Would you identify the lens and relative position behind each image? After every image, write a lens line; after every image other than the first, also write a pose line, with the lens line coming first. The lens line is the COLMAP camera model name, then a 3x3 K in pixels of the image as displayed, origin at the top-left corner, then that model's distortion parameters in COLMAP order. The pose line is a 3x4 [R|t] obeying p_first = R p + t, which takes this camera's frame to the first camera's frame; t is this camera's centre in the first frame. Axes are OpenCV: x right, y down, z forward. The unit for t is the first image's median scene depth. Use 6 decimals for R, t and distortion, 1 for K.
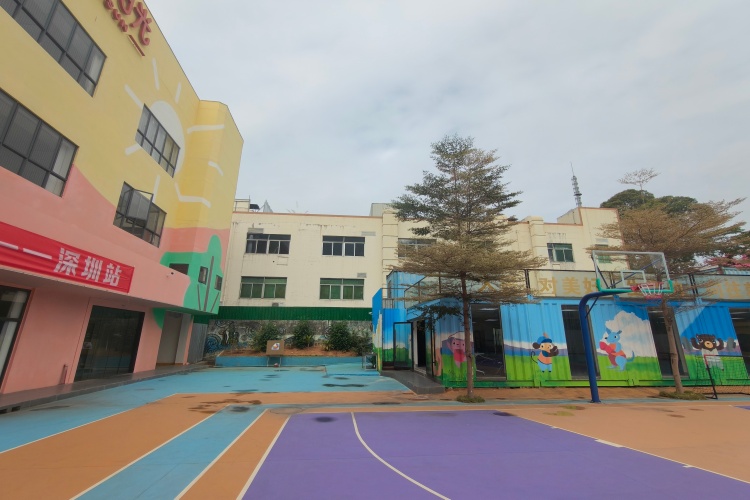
lens RADIAL K [[320.5, 0, 375.1], [0, 320.5, 247.5], [0, 0, 1]] dist [0.001066, 0.000114]
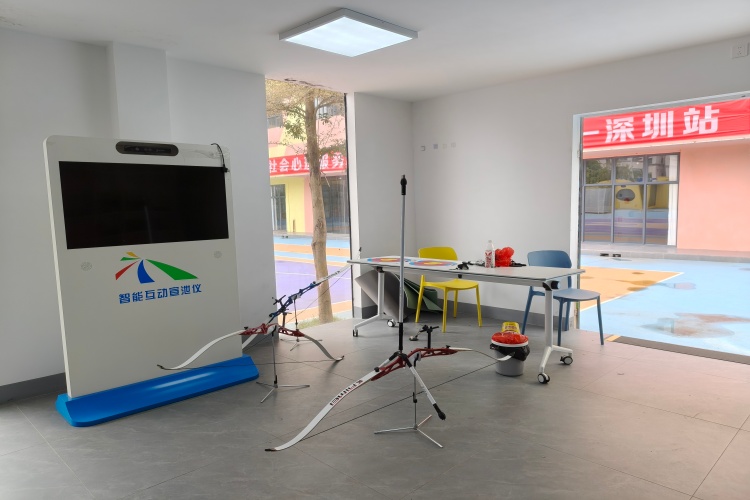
lens RADIAL K [[532.0, 0, 374.9], [0, 532.0, 250.8], [0, 0, 1]] dist [-0.000003, 0.000560]
pose [[-0.777861, 0.076604, -0.623751, 0.692678], [0.191792, 0.974128, -0.119544, 0.438299], [0.598455, -0.212620, -0.772428, 1.613436]]
